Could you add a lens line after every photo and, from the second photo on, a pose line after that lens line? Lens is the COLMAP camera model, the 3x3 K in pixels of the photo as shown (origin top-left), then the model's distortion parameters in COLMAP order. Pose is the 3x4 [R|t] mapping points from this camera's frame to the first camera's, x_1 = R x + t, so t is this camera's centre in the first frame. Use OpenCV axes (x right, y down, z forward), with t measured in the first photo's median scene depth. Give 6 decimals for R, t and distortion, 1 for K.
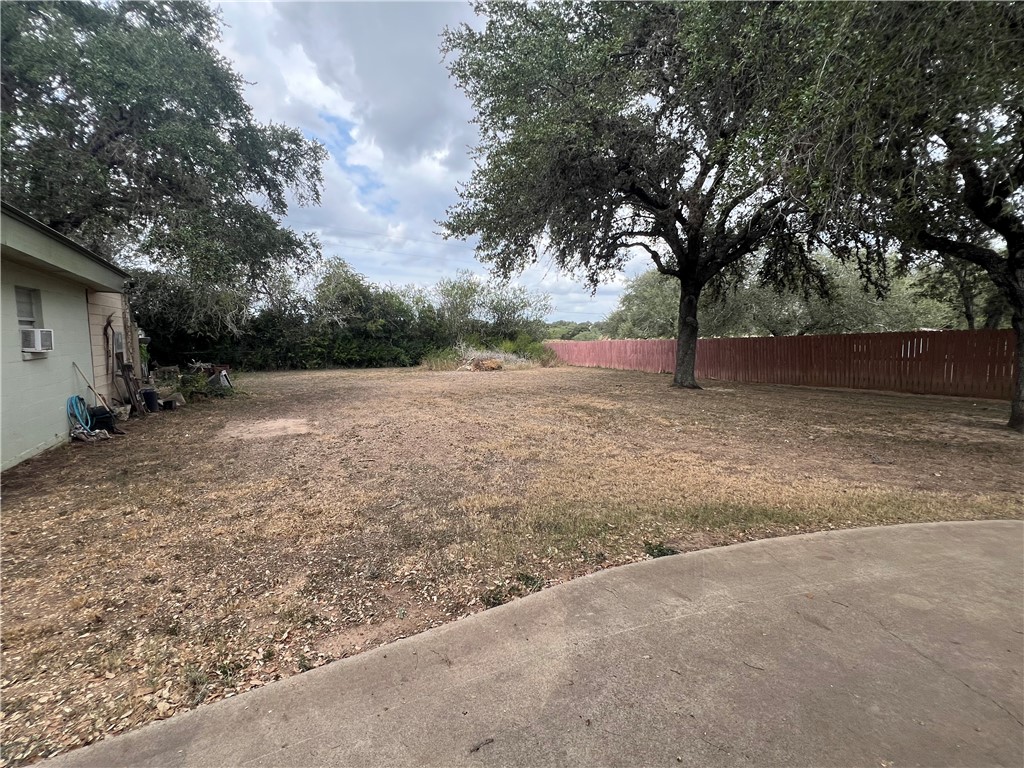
lens RADIAL K [[447.0, 0, 513.4], [0, 447.0, 389.3], [0, 0, 1]] dist [0.001129, 0.000178]
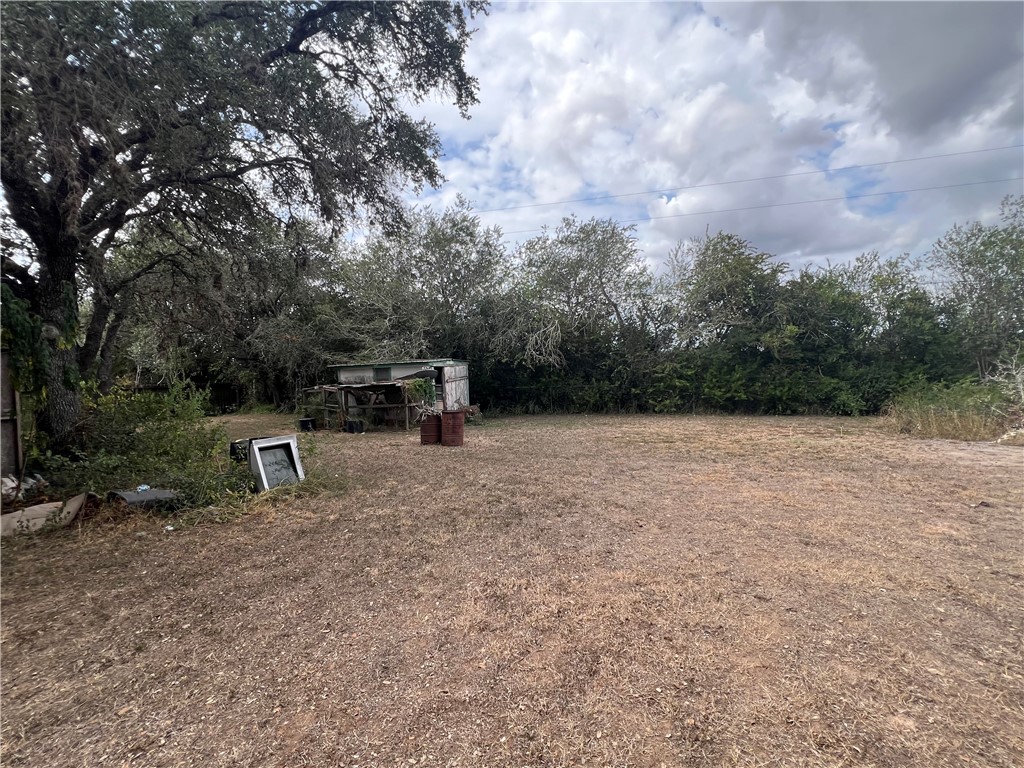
lens RADIAL K [[447.0, 0, 514.6], [0, 447.0, 375.6], [0, 0, 1]] dist [0.001129, 0.000178]
pose [[0.571412, -0.009885, -0.820604, -0.044962], [-0.064630, 0.996280, -0.057005, -0.045119], [0.818115, 0.085609, 0.568647, 0.422099]]
